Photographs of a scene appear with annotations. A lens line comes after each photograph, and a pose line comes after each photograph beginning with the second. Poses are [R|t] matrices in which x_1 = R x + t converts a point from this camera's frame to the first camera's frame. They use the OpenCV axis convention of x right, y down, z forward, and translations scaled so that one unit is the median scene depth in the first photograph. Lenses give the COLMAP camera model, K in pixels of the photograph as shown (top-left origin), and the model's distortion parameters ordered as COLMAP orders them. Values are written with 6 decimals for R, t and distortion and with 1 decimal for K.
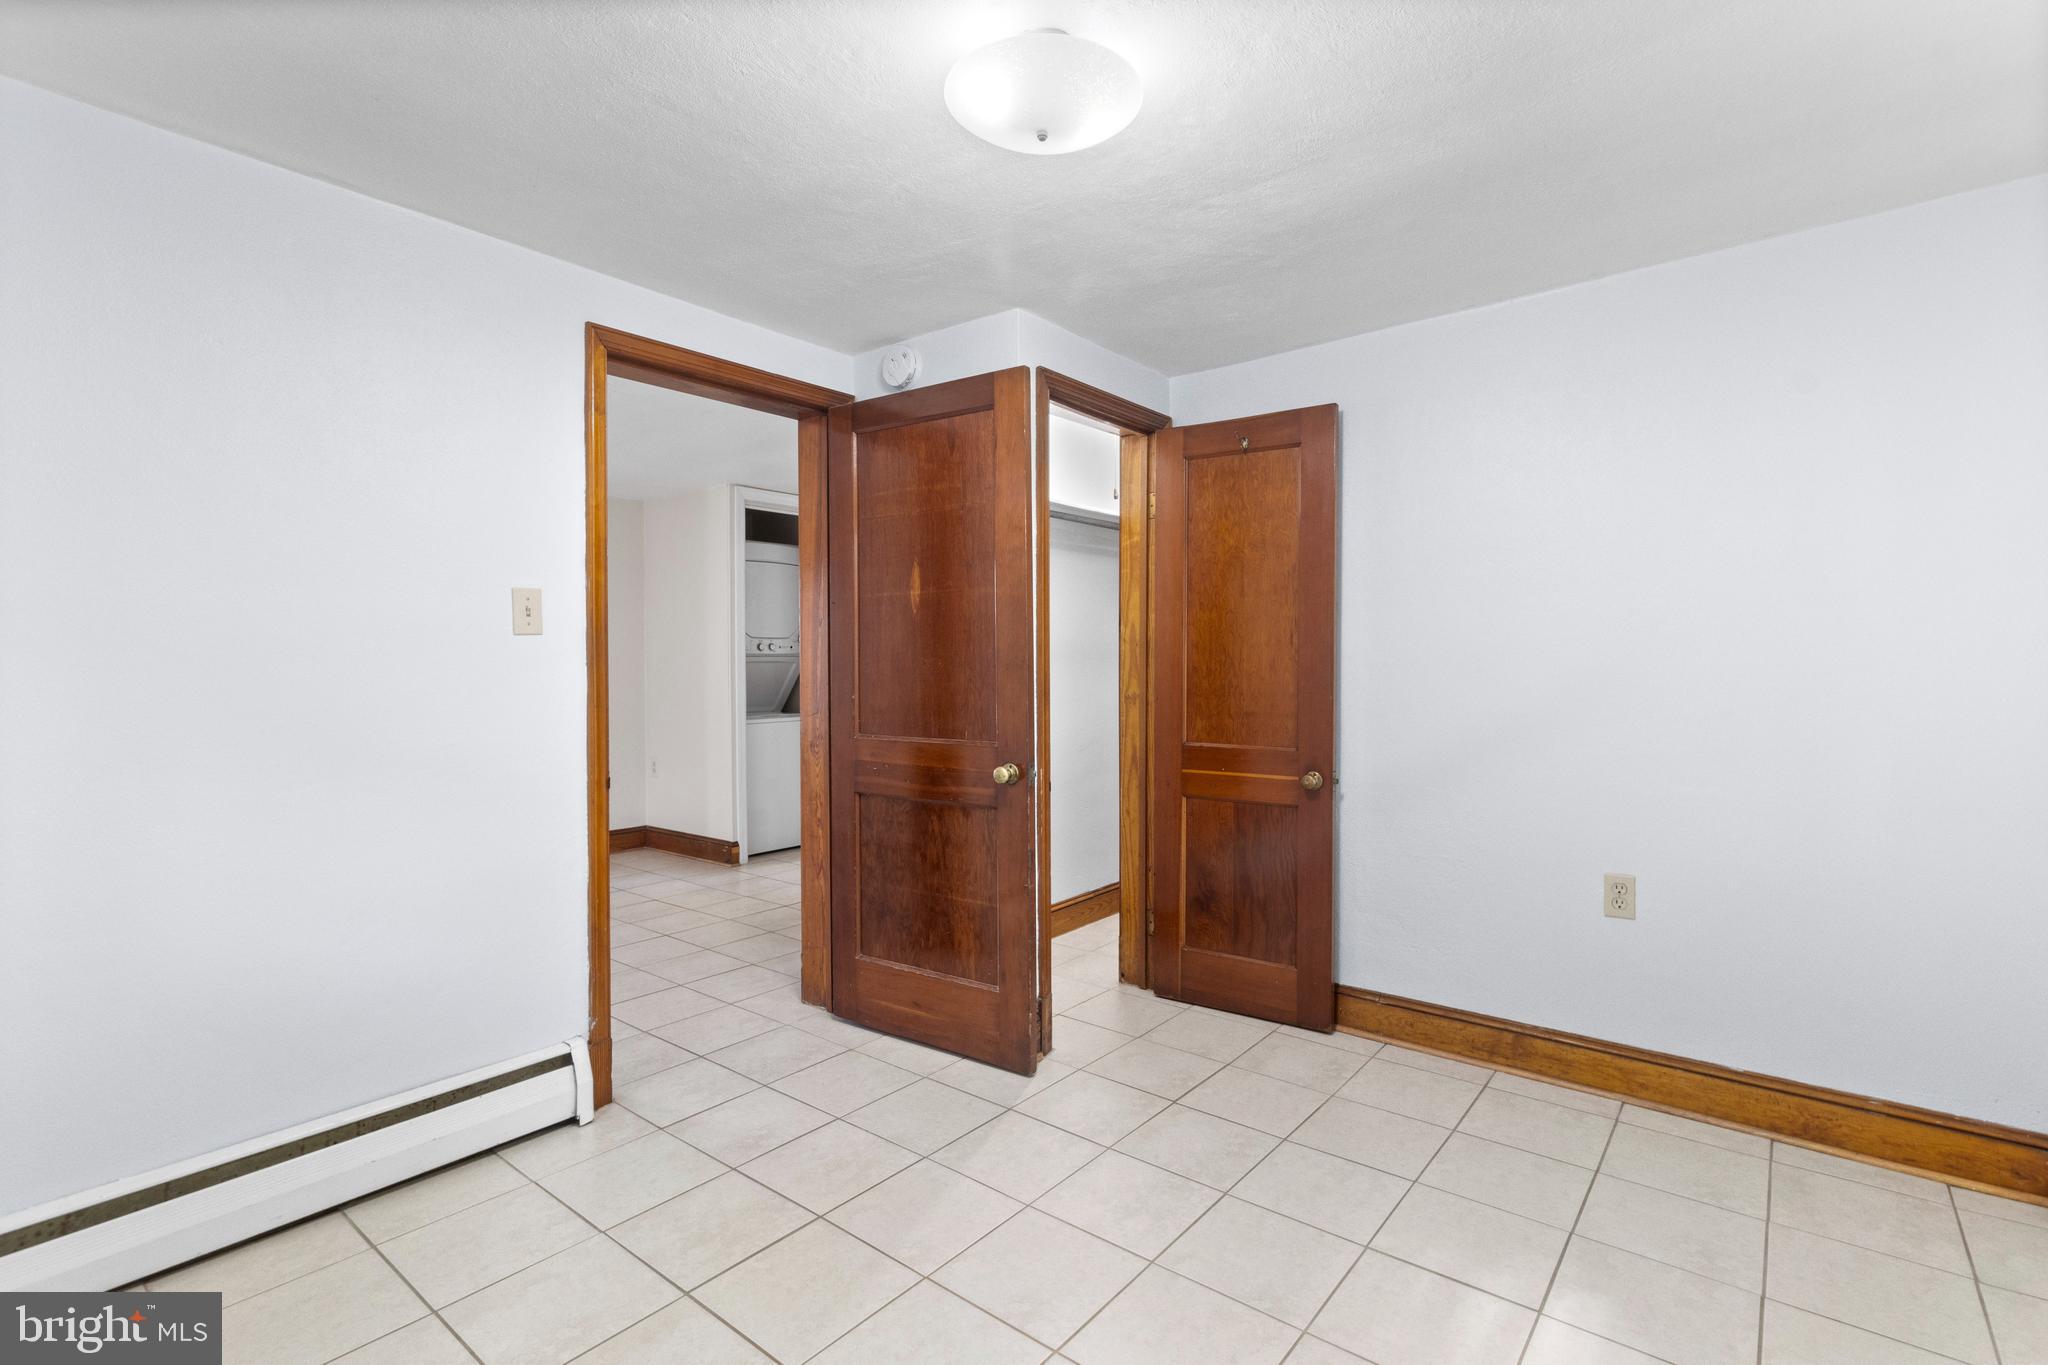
lens RADIAL K [[965.8, 0, 1031.0], [0, 965.8, 647.5], [0, 0, 1]] dist [0.002483, 0.001059]
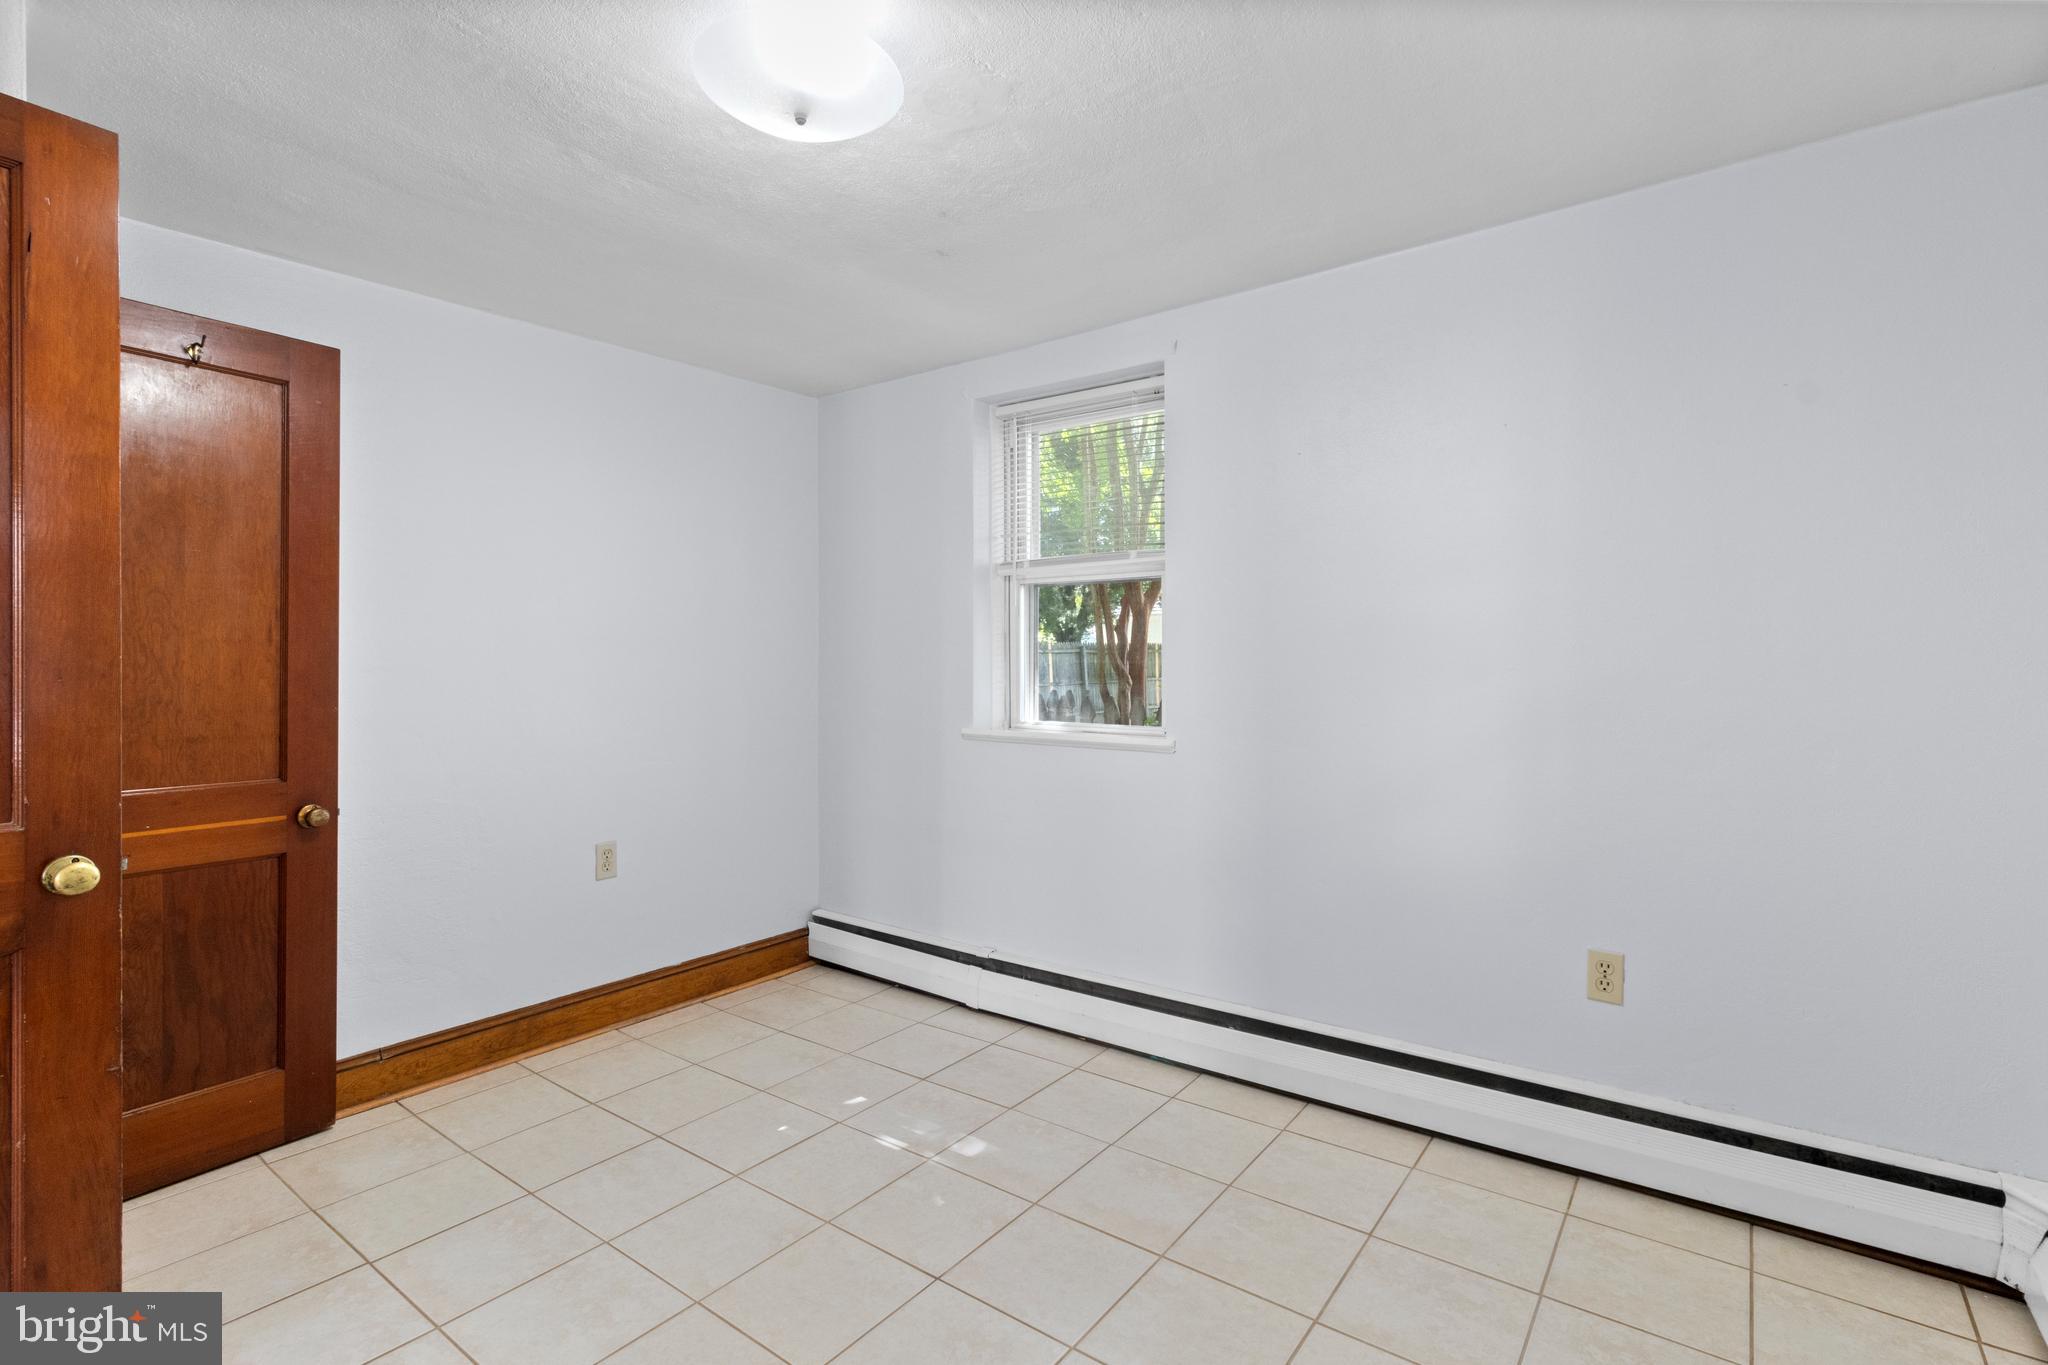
lens RADIAL K [[965.8, 0, 1031.0], [0, 965.8, 647.5], [0, 0, 1]] dist [0.002483, 0.001059]
pose [[-0.025018, 0.013098, 0.999601, -0.581116], [-0.008067, 0.999879, -0.013303, 0.006548], [-0.999654, -0.008396, -0.024909, 0.493699]]
